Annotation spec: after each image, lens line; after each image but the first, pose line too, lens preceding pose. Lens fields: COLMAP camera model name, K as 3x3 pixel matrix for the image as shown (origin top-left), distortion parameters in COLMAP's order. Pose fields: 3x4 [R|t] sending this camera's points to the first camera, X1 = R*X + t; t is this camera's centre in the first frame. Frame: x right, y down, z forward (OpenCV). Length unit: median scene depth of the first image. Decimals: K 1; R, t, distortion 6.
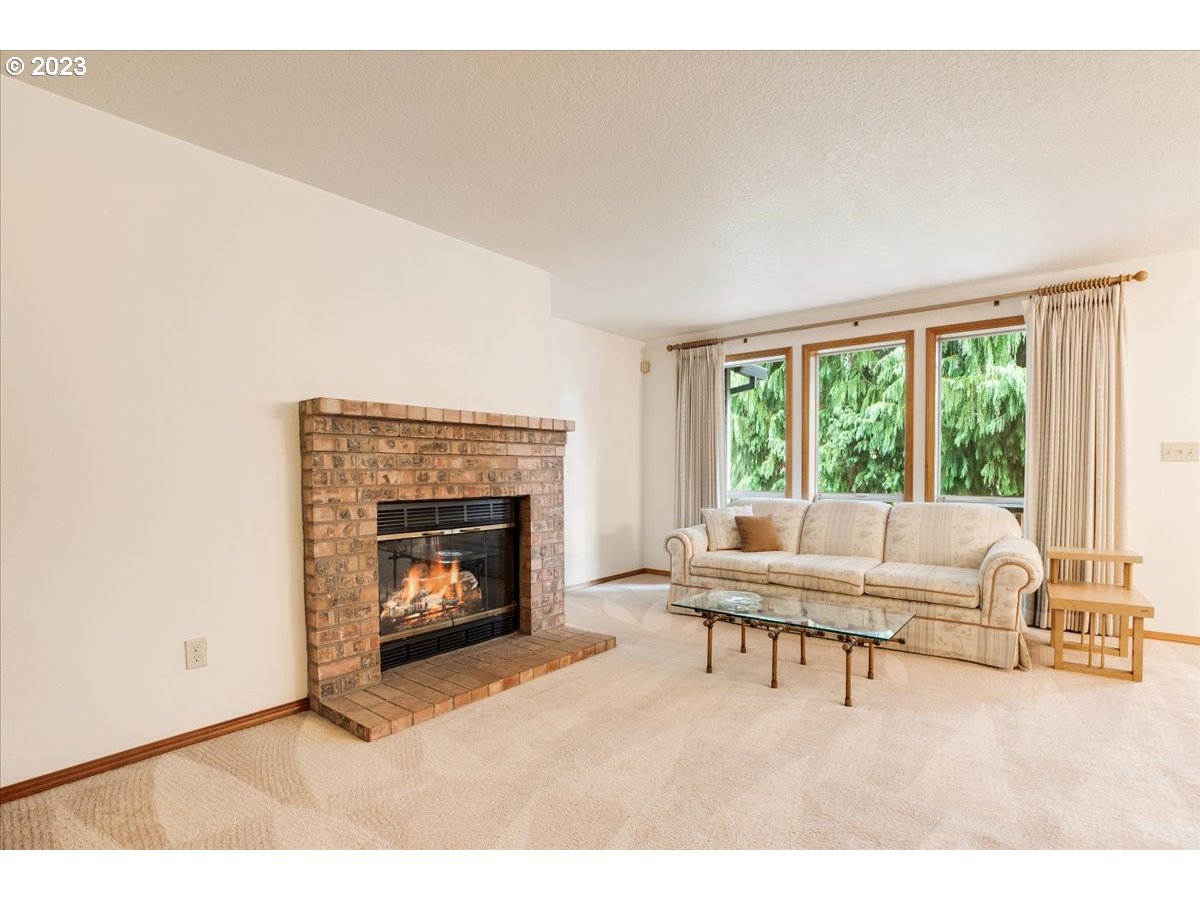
lens RADIAL K [[585.4, 0, 596.8], [0, 585.4, 496.3], [0, 0, 1]] dist [0.000255, -0.000006]
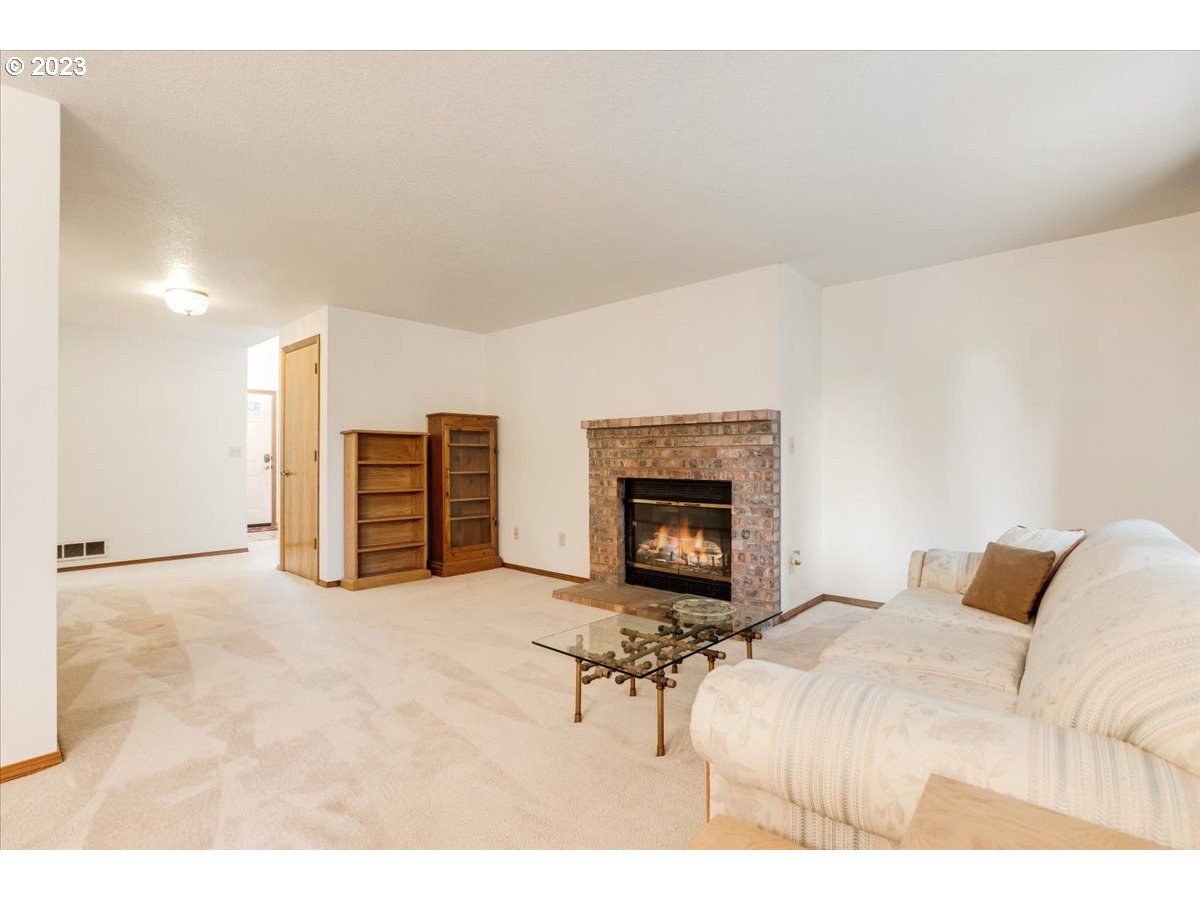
lens RADIAL K [[579.5, 0, 595.2], [0, 579.5, 458.5], [0, 0, 1]] dist [-0.019183, -0.000358]
pose [[-0.046596, 0.001147, -0.998913, 1.129893], [-0.044478, 0.999005, 0.003222, -0.041331], [0.997923, 0.044579, -0.046499, 0.892010]]
